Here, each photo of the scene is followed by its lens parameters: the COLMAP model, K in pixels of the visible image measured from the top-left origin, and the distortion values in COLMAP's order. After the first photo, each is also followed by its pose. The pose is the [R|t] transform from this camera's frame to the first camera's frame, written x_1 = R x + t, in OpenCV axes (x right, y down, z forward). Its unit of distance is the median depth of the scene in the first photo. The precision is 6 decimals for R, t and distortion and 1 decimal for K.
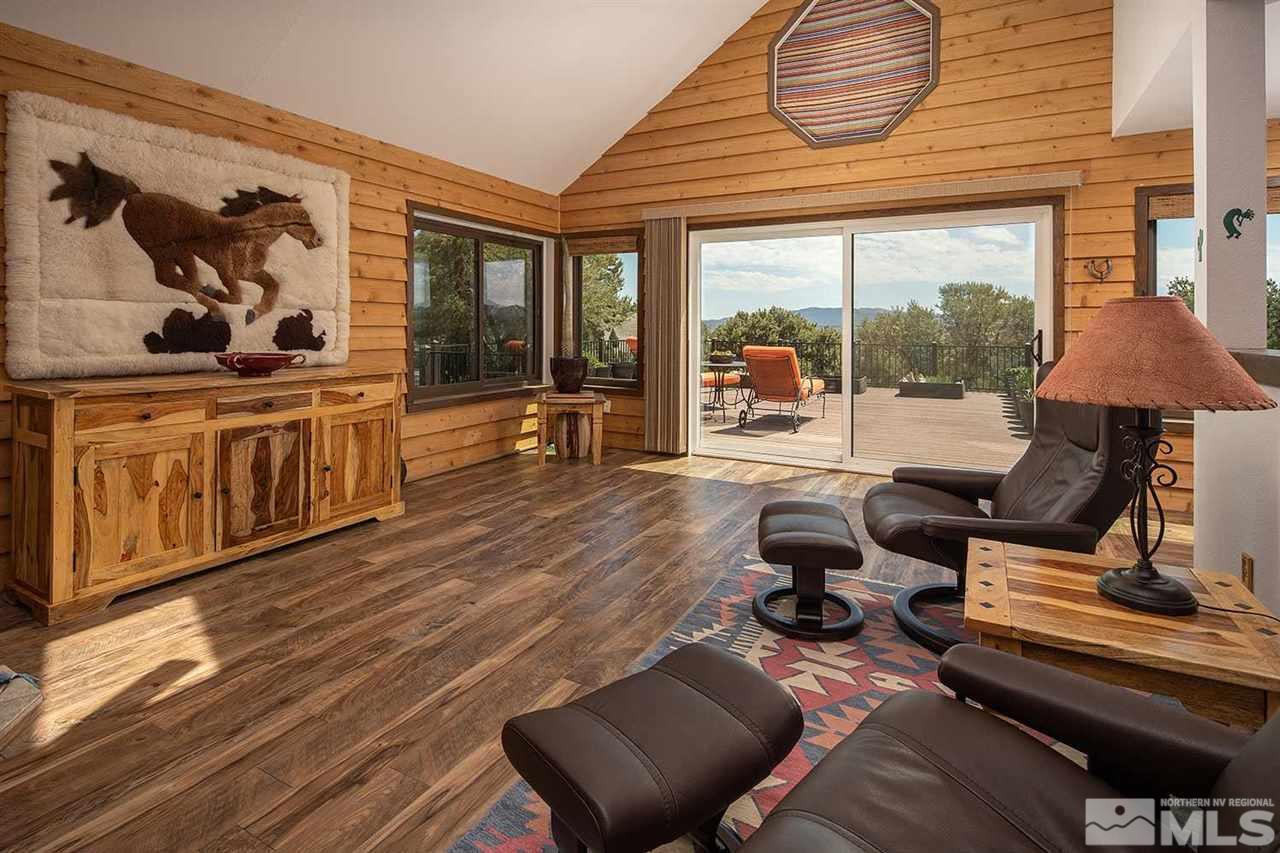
lens RADIAL K [[629.5, 0, 641.8], [0, 629.5, 317.7], [0, 0, 1]] dist [0.007774, -0.002997]
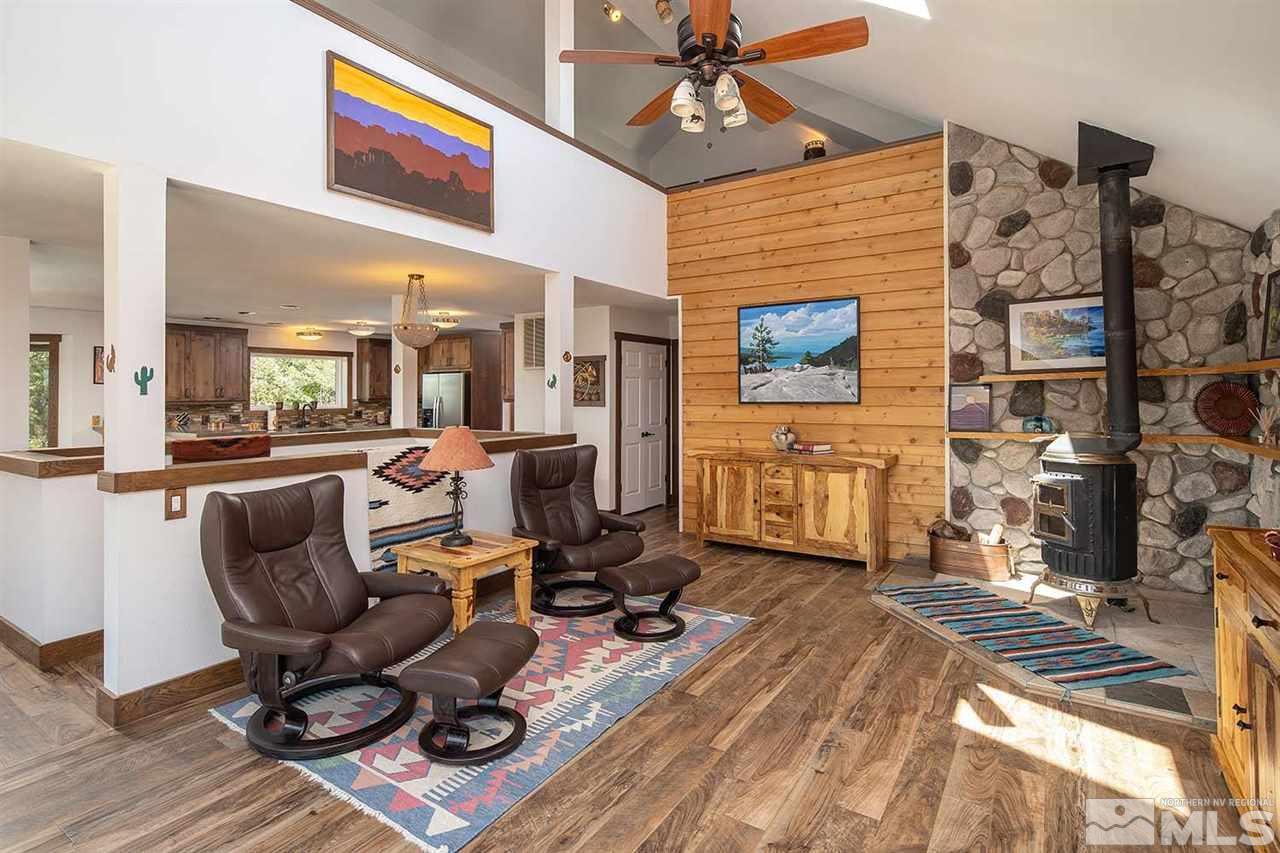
lens RADIAL K [[629.5, 0, 636.3], [0, 629.5, 391.6], [0, 0, 1]] dist [0.007774, -0.002997]
pose [[-0.995461, -0.002518, 0.095136, -0.074959], [-0.004135, 0.999850, -0.016801, -0.055422], [-0.095079, -0.017118, -0.995323, 1.518659]]
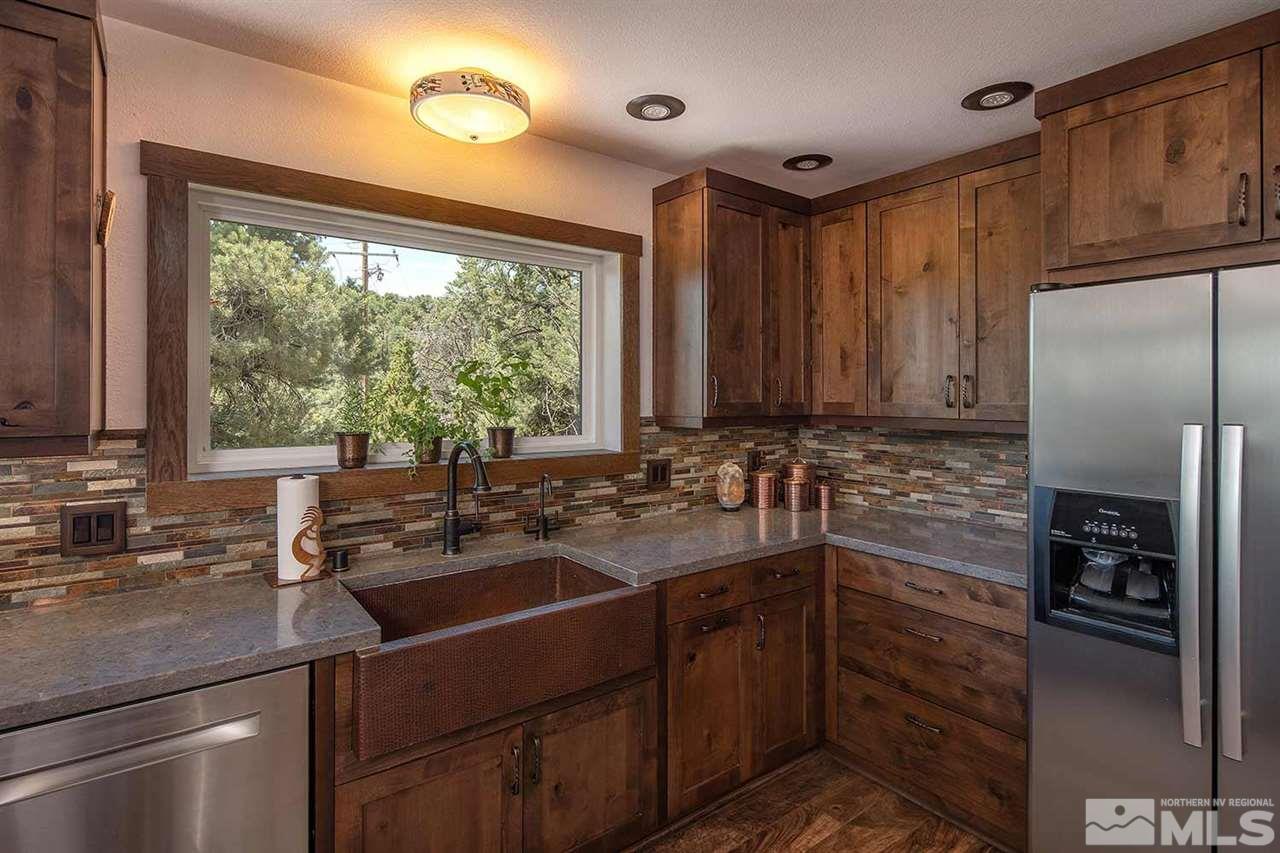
lens RADIAL K [[629.5, 0, 636.3], [0, 629.5, 397.5], [0, 0, 1]] dist [0.007774, -0.002997]
pose [[-0.908296, -0.010947, 0.418186, -0.041435], [-0.014831, 0.999872, -0.006038, -0.056137], [-0.418066, -0.011687, -0.908342, 1.463584]]
